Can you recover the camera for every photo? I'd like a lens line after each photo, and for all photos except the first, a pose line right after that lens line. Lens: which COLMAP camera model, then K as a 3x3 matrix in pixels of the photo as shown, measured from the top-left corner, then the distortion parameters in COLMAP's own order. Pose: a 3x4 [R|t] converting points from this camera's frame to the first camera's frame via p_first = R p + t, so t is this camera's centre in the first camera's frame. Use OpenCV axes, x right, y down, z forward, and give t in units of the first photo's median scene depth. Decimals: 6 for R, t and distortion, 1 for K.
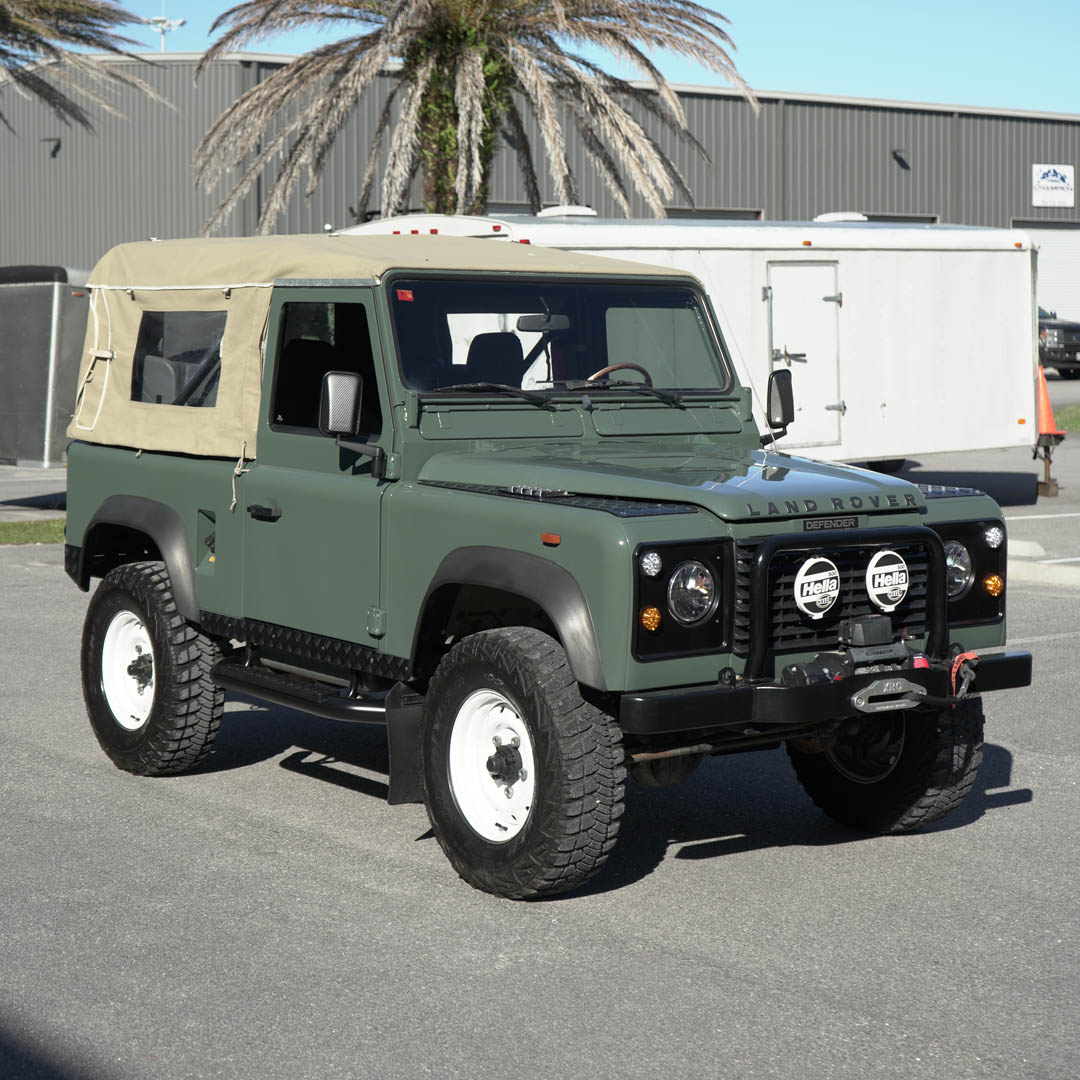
lens RADIAL K [[2377.0, 0, 540.0], [0, 2377.0, 540.0], [0, 0, 1]] dist [-0.075238, -0.172571]
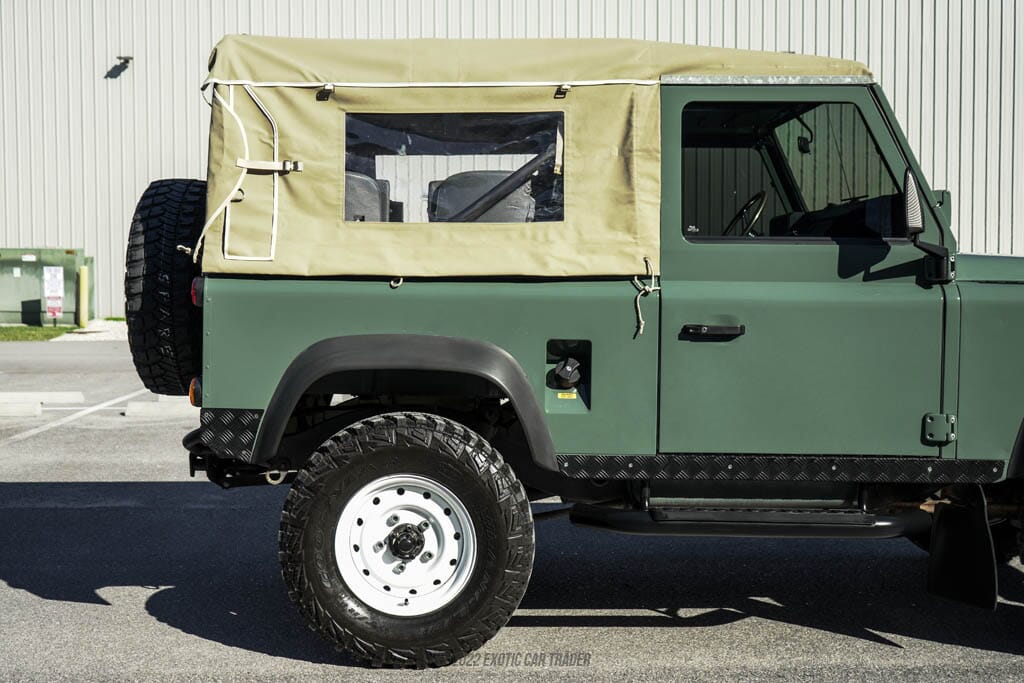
lens RADIAL K [[1211.3, 0, 512.0], [0, 1211.3, 341.5], [0, 0, 1]] dist [0.013812, 0.020620]
pose [[0.605030, -0.050771, 0.794582, -0.522372], [0.079705, 0.996814, 0.003002, -0.014975], [-0.792203, 0.061516, 0.607149, 0.769809]]
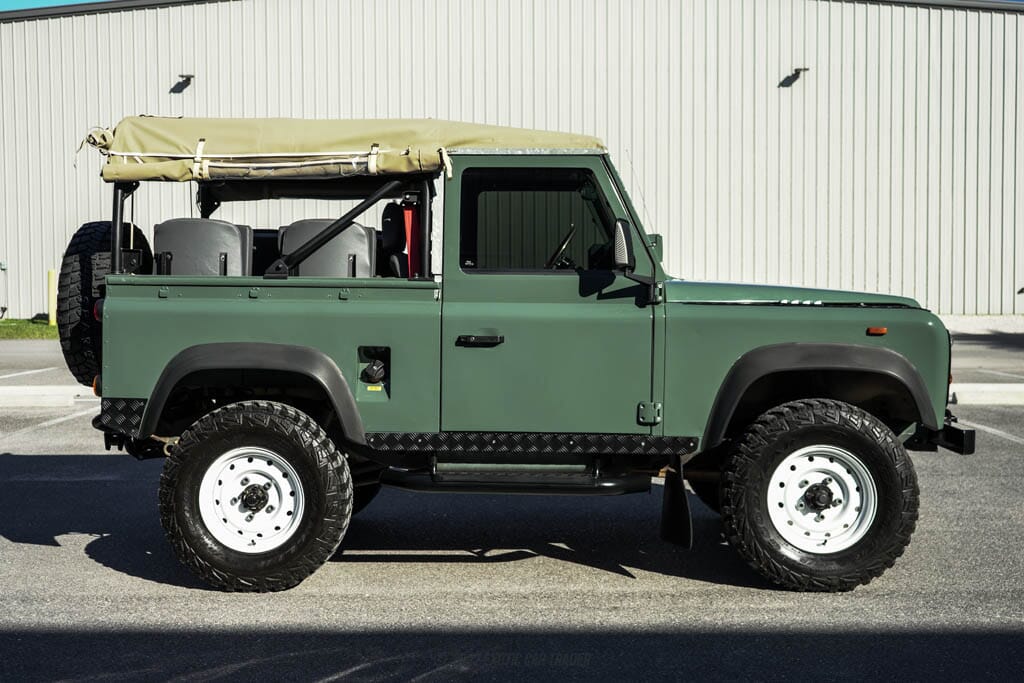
lens RADIAL K [[1105.3, 0, 512.0], [0, 1105.3, 341.5], [0, 0, 1]] dist [0.029665, 0.011941]
pose [[0.621761, -0.051809, 0.781492, -0.538908], [0.080025, 0.996790, 0.002413, -0.010807], [-0.779108, 0.061038, 0.623911, 0.627290]]
